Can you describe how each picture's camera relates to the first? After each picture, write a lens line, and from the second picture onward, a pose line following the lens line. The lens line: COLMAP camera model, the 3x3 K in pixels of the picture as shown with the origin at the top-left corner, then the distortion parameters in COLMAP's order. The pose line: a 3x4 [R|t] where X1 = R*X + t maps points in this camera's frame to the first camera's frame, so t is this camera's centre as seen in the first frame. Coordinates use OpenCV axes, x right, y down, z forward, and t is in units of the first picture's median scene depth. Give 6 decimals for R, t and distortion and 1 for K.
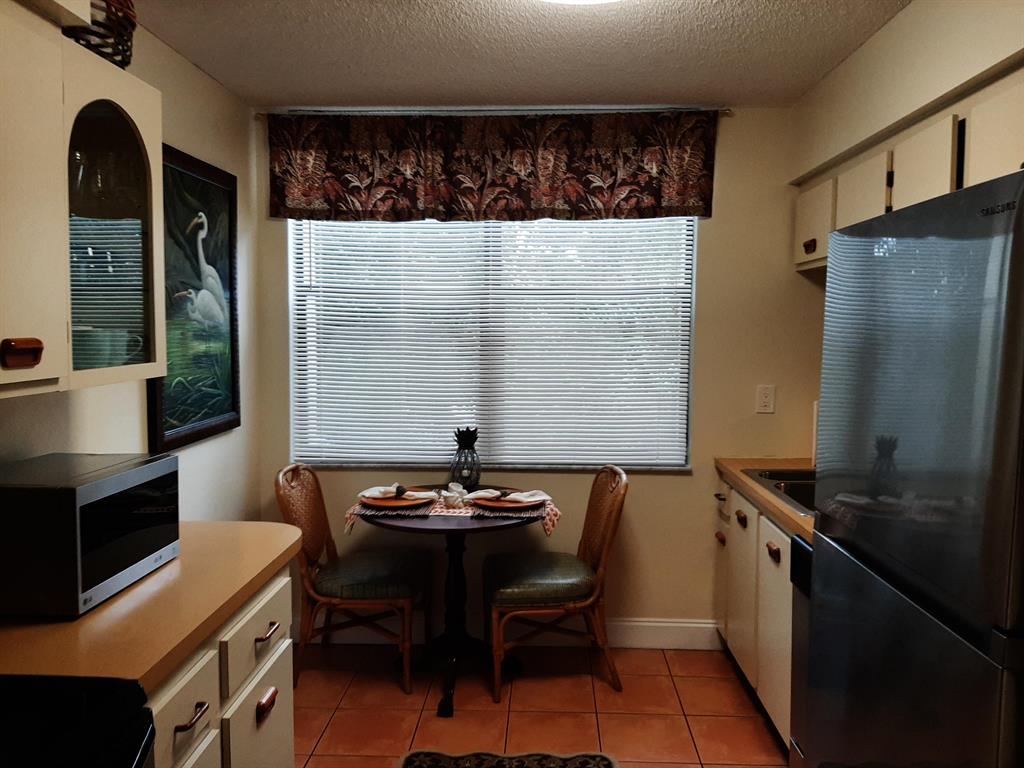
lens RADIAL K [[815.6, 0, 489.7], [0, 815.6, 419.4], [0, 0, 1]] dist [0.054622, -0.111194]
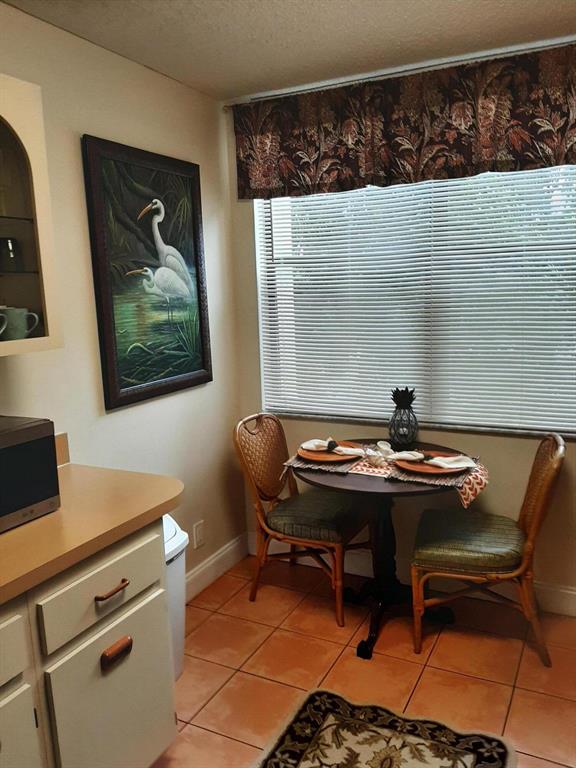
lens RADIAL K [[611.7, 0, 264.7], [0, 611.7, 405.6], [0, 0, 1]] dist [0.054622, -0.111194]
pose [[0.910554, 0.044942, -0.410939, 0.141288], [-0.012322, 0.996582, 0.081687, -0.031106], [0.413206, -0.069317, 0.907996, 0.227438]]
